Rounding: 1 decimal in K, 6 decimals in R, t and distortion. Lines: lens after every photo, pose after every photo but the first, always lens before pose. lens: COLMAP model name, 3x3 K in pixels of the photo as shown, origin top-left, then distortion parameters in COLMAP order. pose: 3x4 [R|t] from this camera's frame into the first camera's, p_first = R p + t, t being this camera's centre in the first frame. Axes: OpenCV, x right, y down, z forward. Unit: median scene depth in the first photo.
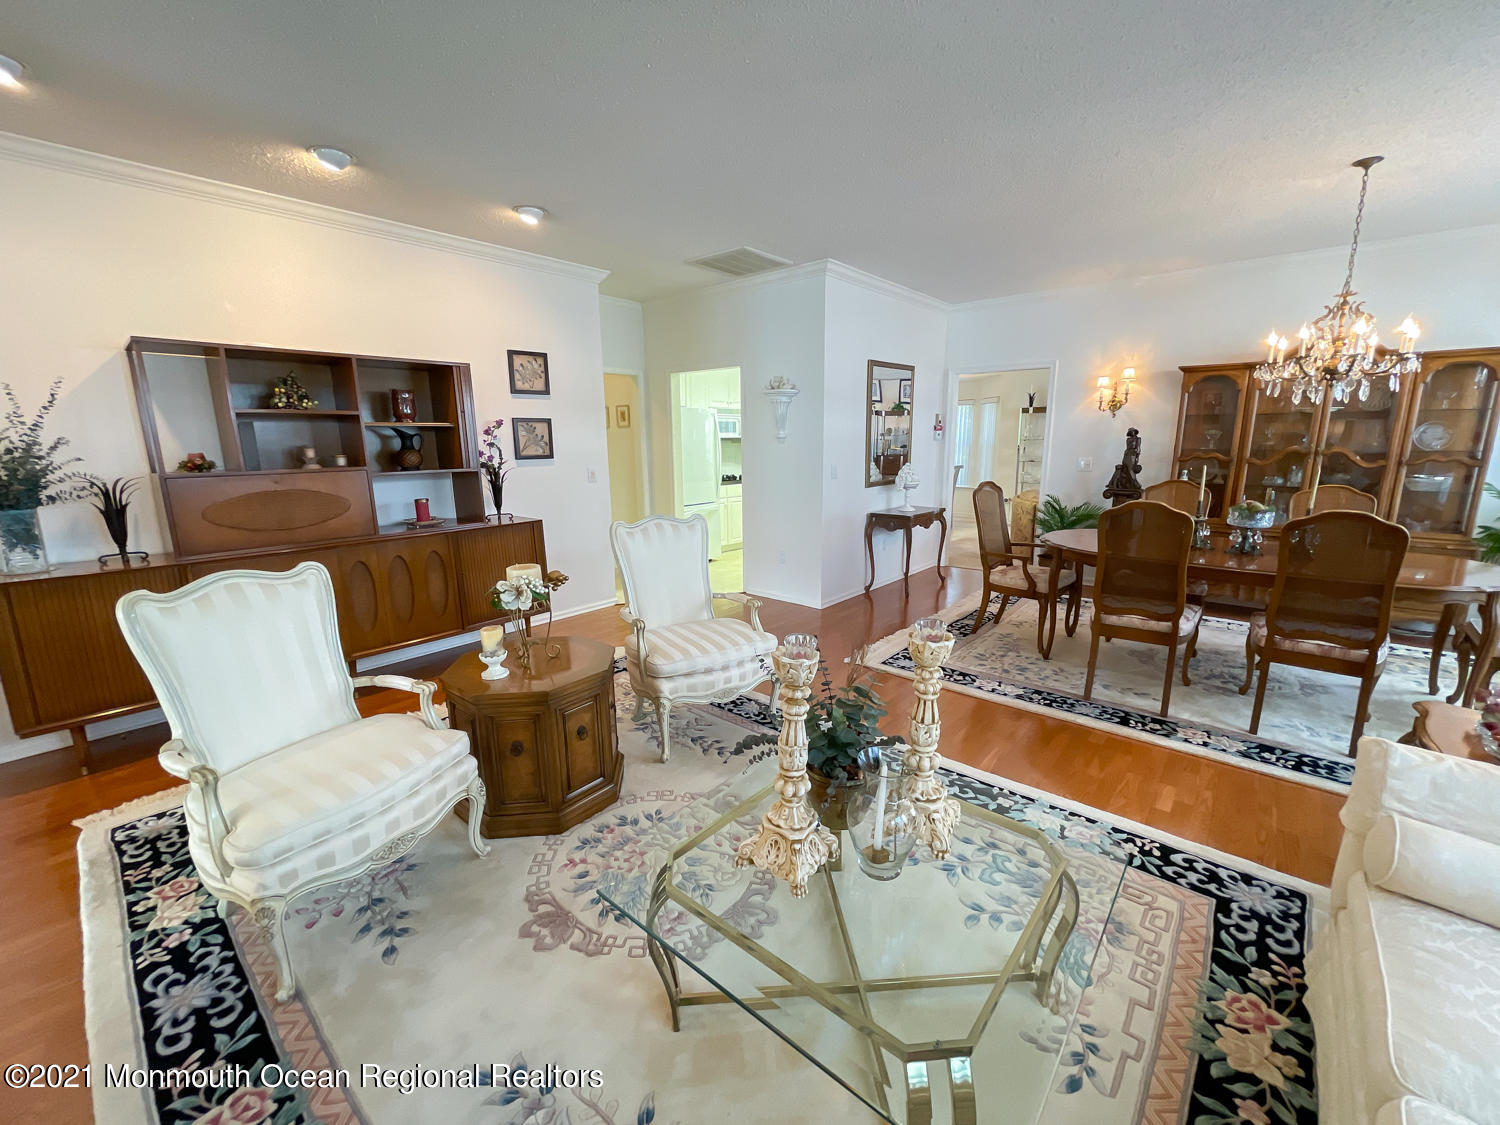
lens RADIAL K [[605.0, 0, 752.1], [0, 605.0, 560.8], [0, 0, 1]] dist [-0.000230, -0.000058]
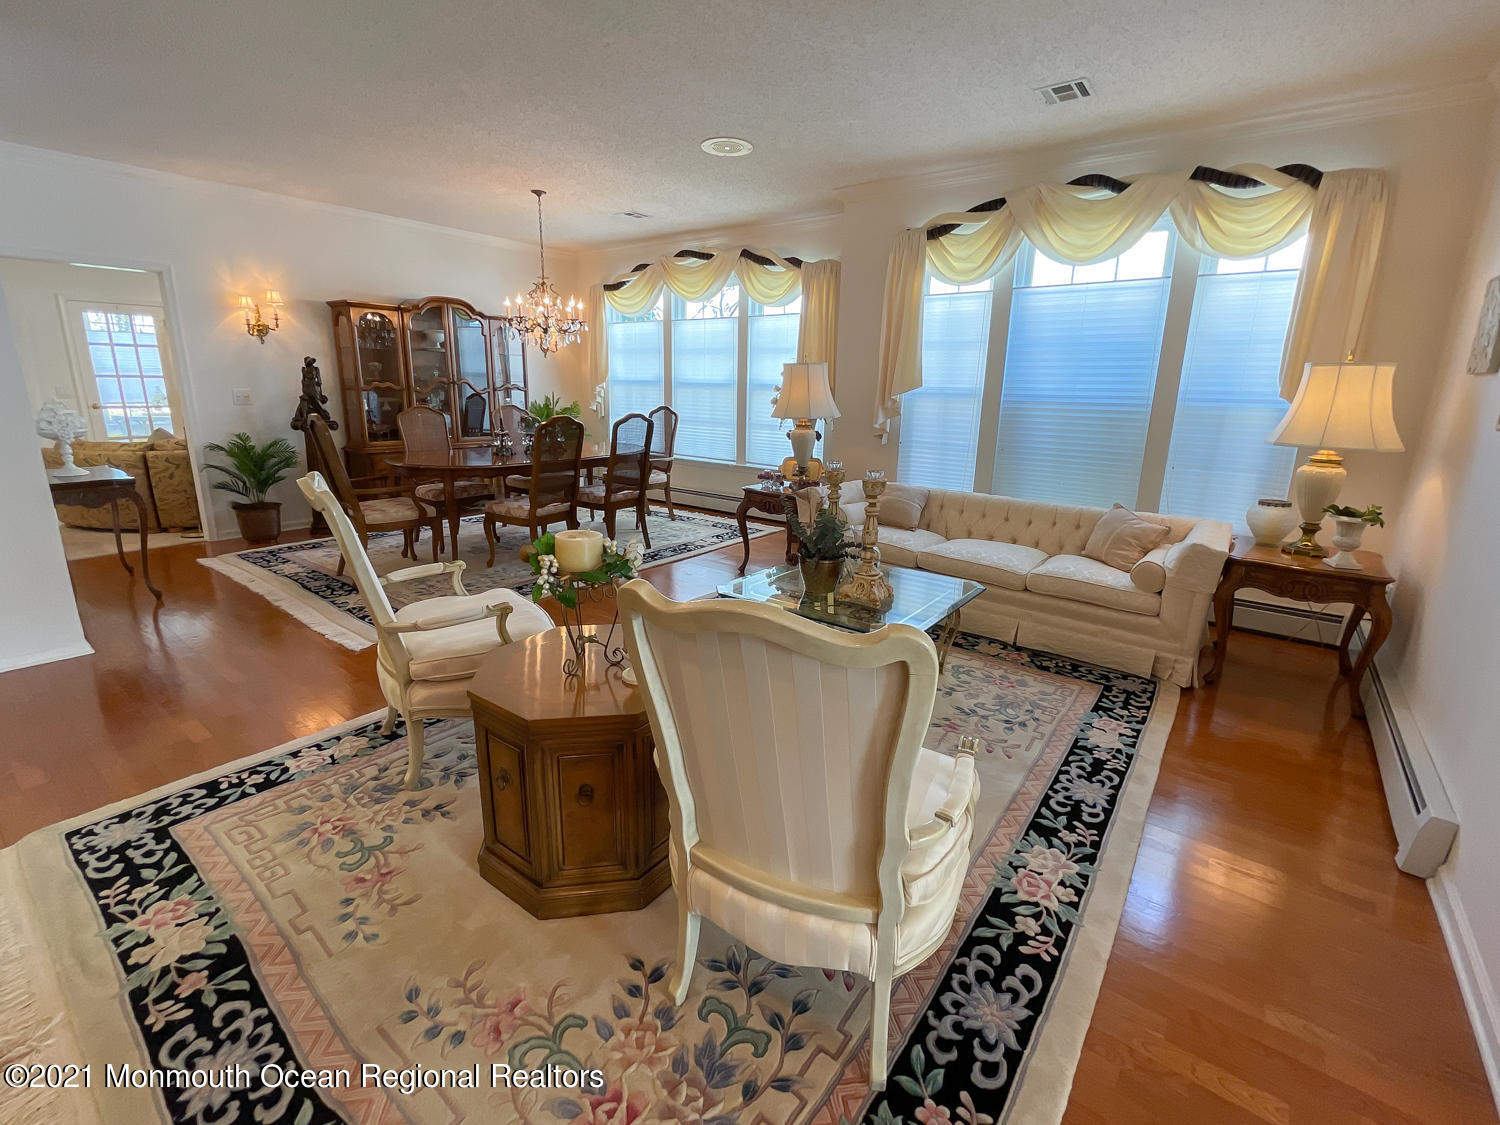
lens RADIAL K [[645.2, 0, 752.0], [0, 645.2, 560.9], [0, 0, 1]] dist [-0.009251, -0.001254]
pose [[-0.050196, -0.250559, 0.966799, -1.627177], [0.175334, 0.950775, 0.255509, -0.160128], [-0.983228, 0.182339, -0.003794, 1.220292]]
